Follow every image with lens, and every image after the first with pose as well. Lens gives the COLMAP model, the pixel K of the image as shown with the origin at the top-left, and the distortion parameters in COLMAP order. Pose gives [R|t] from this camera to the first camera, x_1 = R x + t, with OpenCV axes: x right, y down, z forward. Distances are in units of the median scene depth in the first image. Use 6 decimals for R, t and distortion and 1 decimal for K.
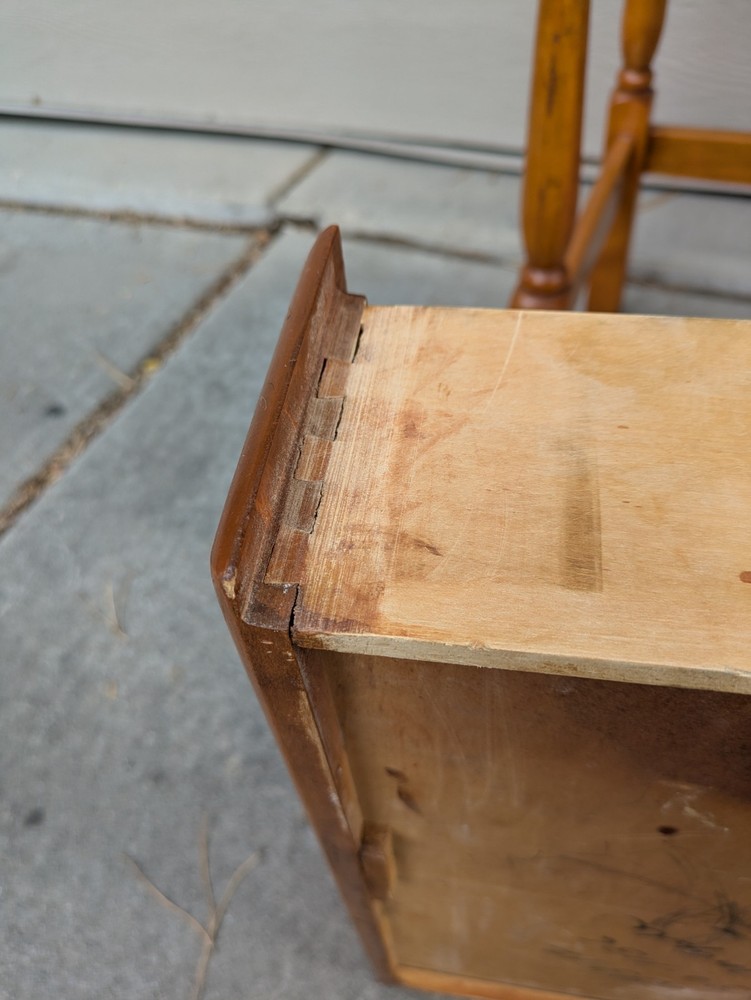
lens RADIAL K [[779.7, 0, 358.1], [0, 779.7, 509.4], [0, 0, 1]] dist [-0.025696, 0.022948]
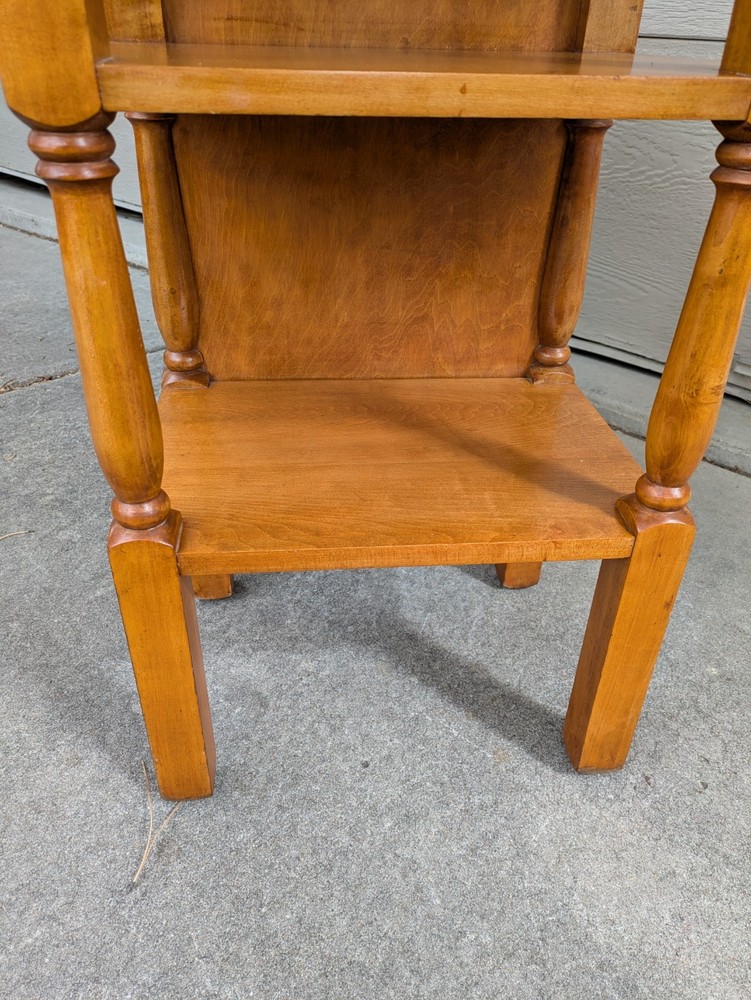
lens RADIAL K [[751.2, 0, 376.4], [0, 751.2, 524.3], [0, 0, 1]] dist [0.042960, -0.043374]
pose [[0.938051, 0.288564, -0.191811, 0.553583], [-0.328584, 0.916513, -0.228115, 0.351607], [0.109971, 0.277010, 0.954553, -0.288413]]
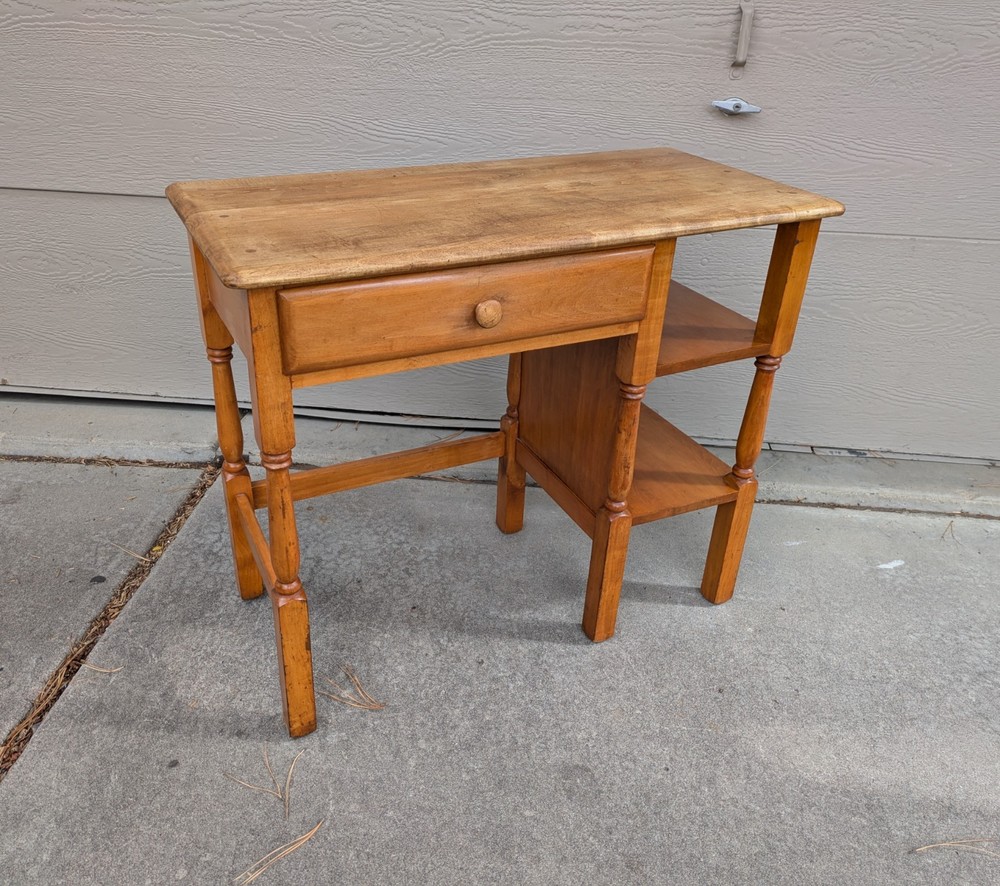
lens RADIAL K [[884.2, 0, 463.7], [0, 884.2, 466.8], [0, 0, 1]] dist [0.055463, -0.064060]
pose [[0.944428, -0.048884, 0.325064, -0.284712], [0.156438, 0.936557, -0.313669, 0.344335], [-0.289107, 0.347090, 0.892158, -0.891283]]
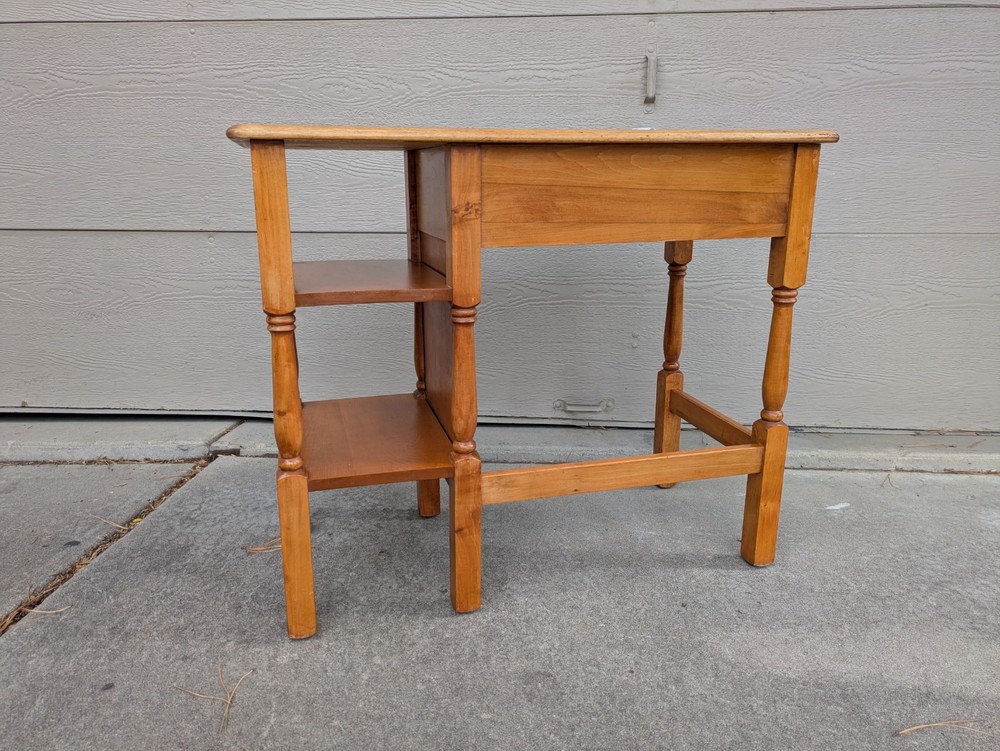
lens RADIAL K [[751.2, 0, 493.4], [0, 751.2, 373.8], [0, 0, 1]] dist [0.042960, -0.043374]
pose [[0.935509, 0.007476, 0.353223, -0.148283], [0.199376, 0.814198, -0.545281, 0.622861], [-0.291670, 0.580540, 0.760199, -0.627813]]
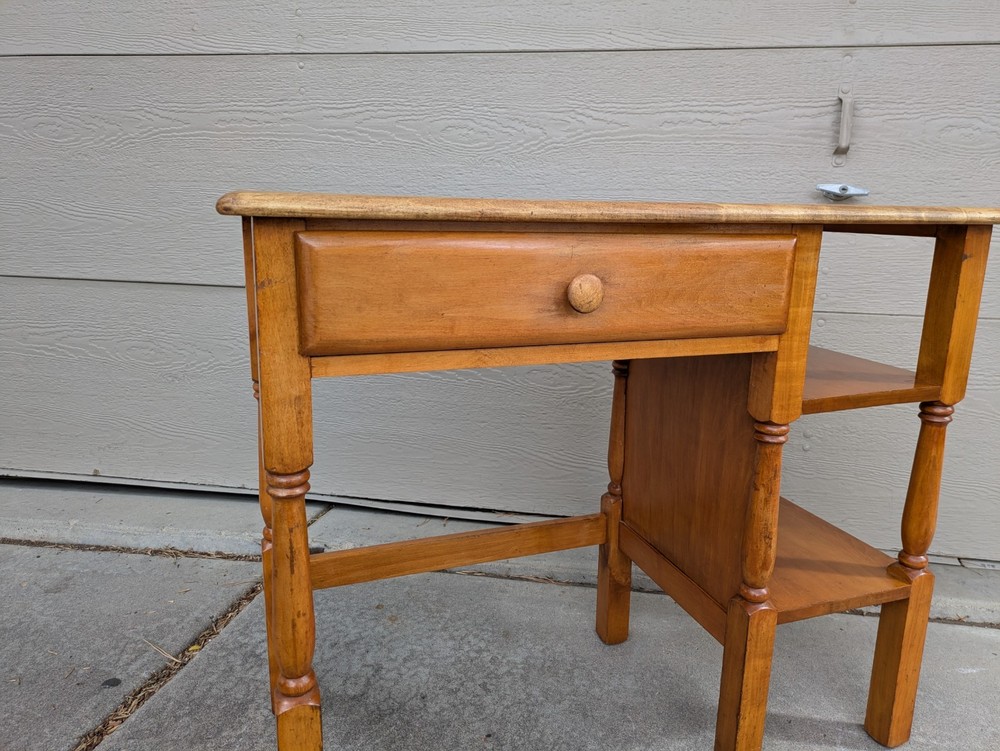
lens RADIAL K [[751.2, 0, 523.0], [0, 751.2, 373.6], [0, 0, 1]] dist [0.042960, -0.043374]
pose [[0.962409, 0.065215, 0.263657, -0.111172], [0.108840, 0.796787, -0.594377, 0.292920], [-0.248841, 0.600731, 0.759737, -0.423090]]
